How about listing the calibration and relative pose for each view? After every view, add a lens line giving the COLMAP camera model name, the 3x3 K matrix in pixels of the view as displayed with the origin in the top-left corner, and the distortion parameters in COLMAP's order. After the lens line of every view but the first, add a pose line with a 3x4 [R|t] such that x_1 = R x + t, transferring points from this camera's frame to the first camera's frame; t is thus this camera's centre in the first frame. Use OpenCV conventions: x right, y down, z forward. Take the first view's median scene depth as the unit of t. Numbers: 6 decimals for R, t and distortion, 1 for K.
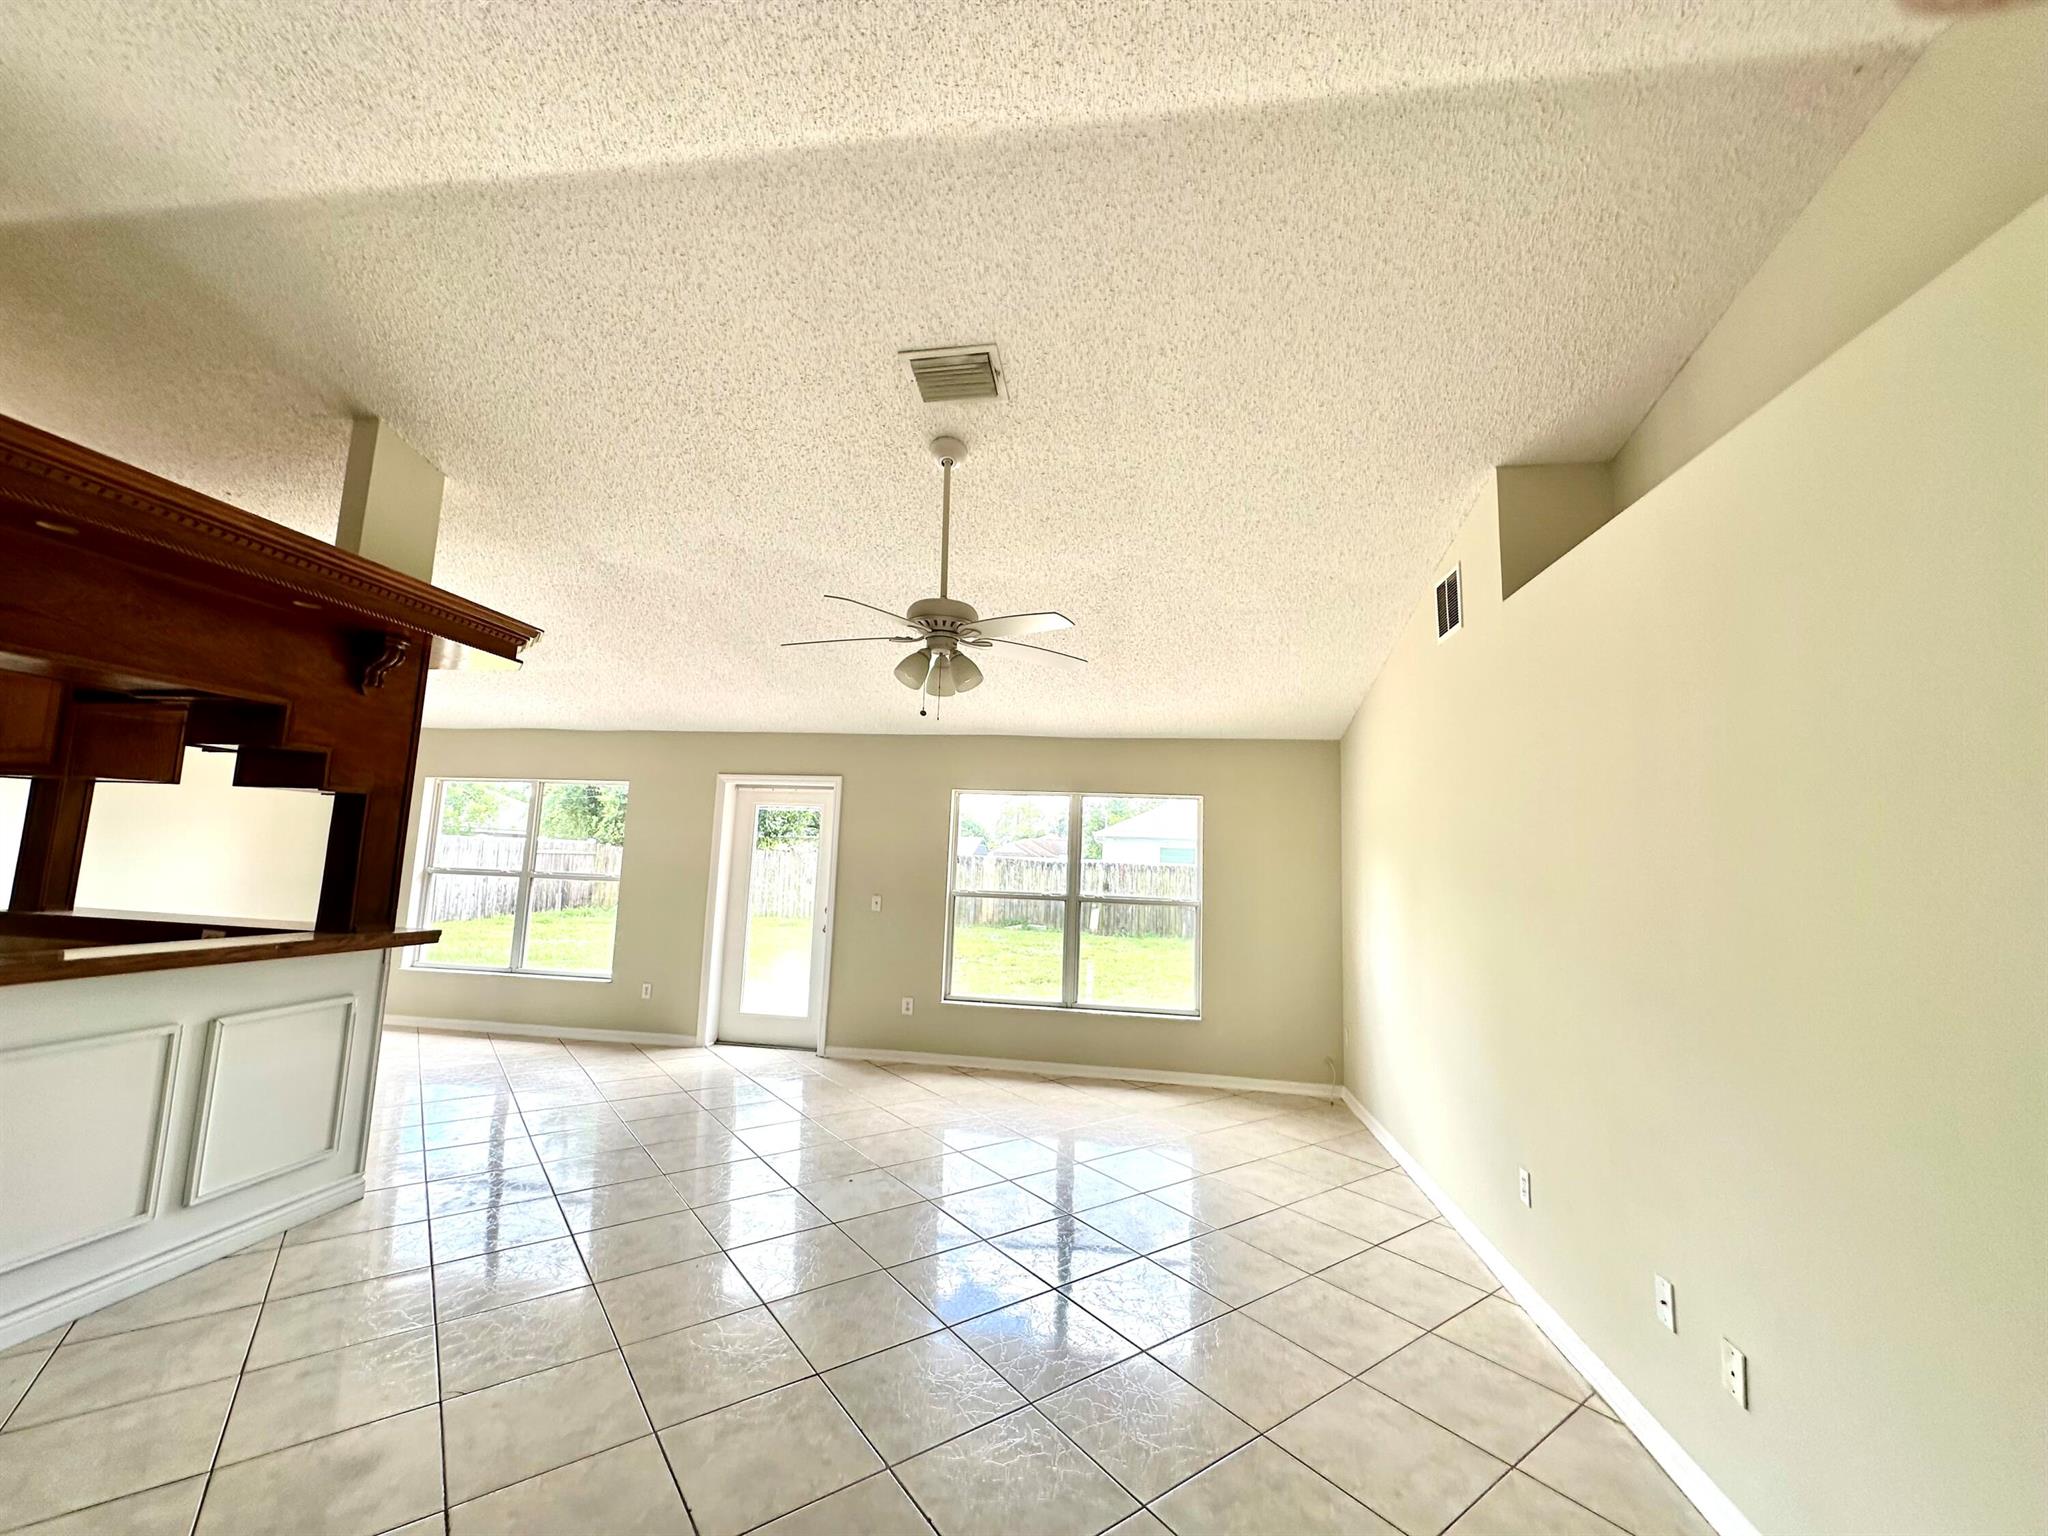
lens RADIAL K [[830.0, 0, 1024.0], [0, 830.0, 768.0], [0, 0, 1]] dist [-0.001258, -0.000238]
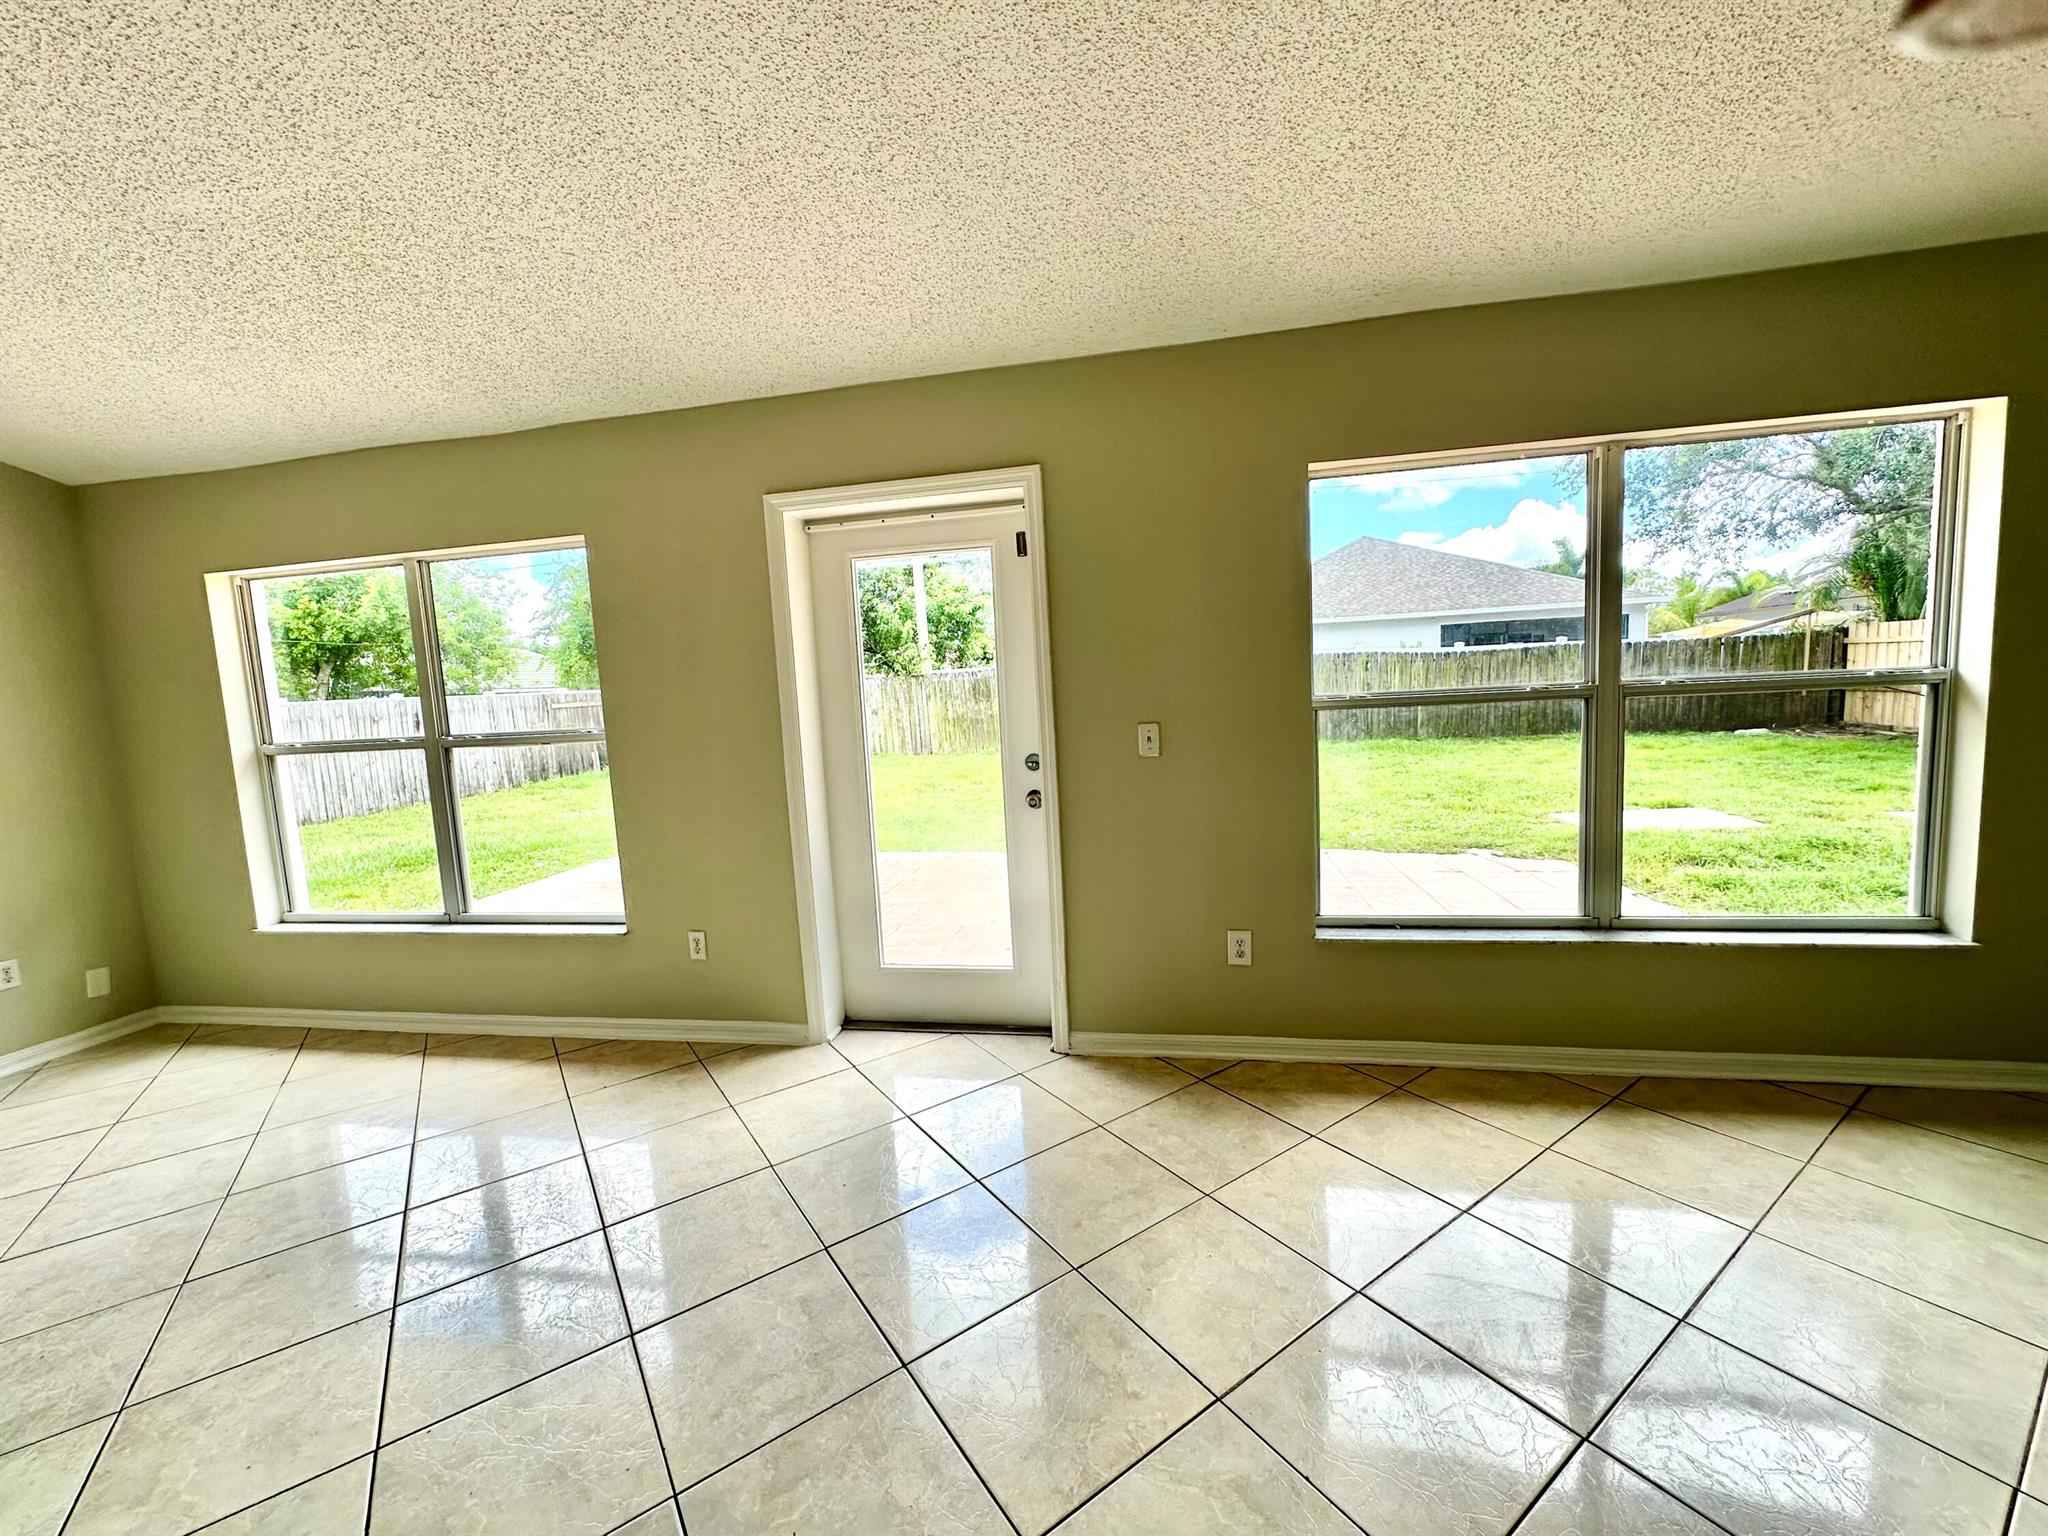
lens RADIAL K [[830.0, 0, 1024.0], [0, 830.0, 768.0], [0, 0, 1]] dist [-0.001258, -0.000238]
pose [[0.994786, -0.085753, -0.055192, -0.212999], [0.095822, 0.971211, 0.218100, 0.068207], [0.034901, -0.222251, 0.974365, 0.523184]]
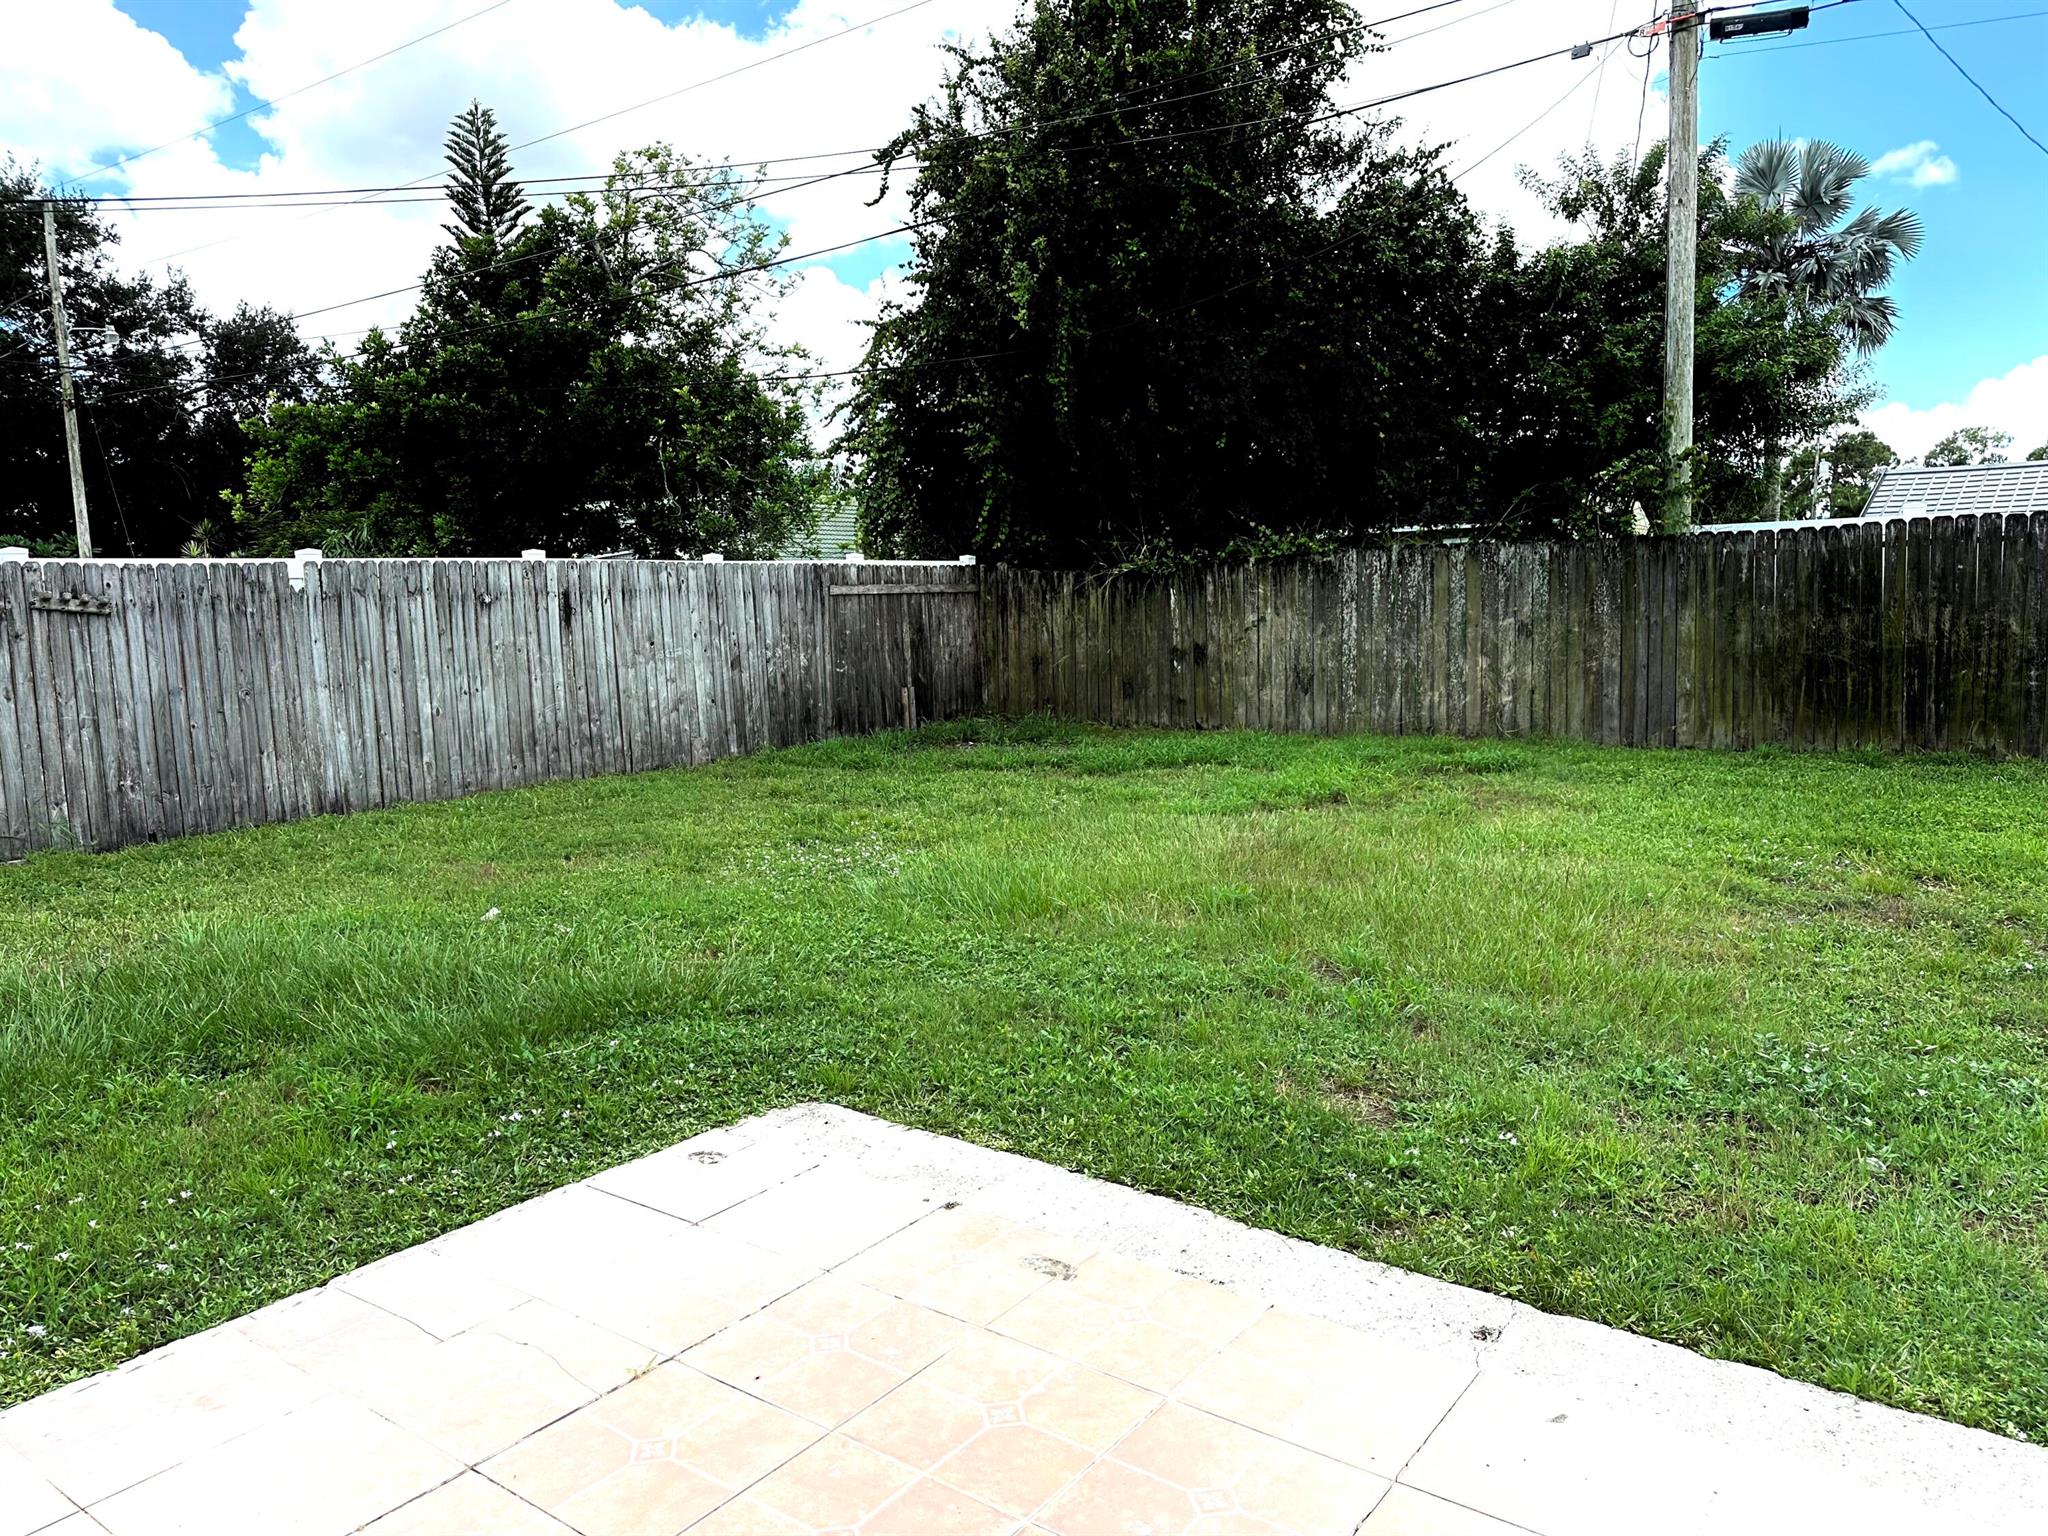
lens RADIAL K [[1449.6, 0, 1024.0], [0, 1449.6, 768.0], [0, 0, 1]] dist [-0.001227, -0.001244]
pose [[0.874866, -0.002805, -0.484357, -0.503662], [0.113066, 0.973540, 0.198587, 0.167015], [0.470984, -0.228502, 0.852034, 1.261816]]
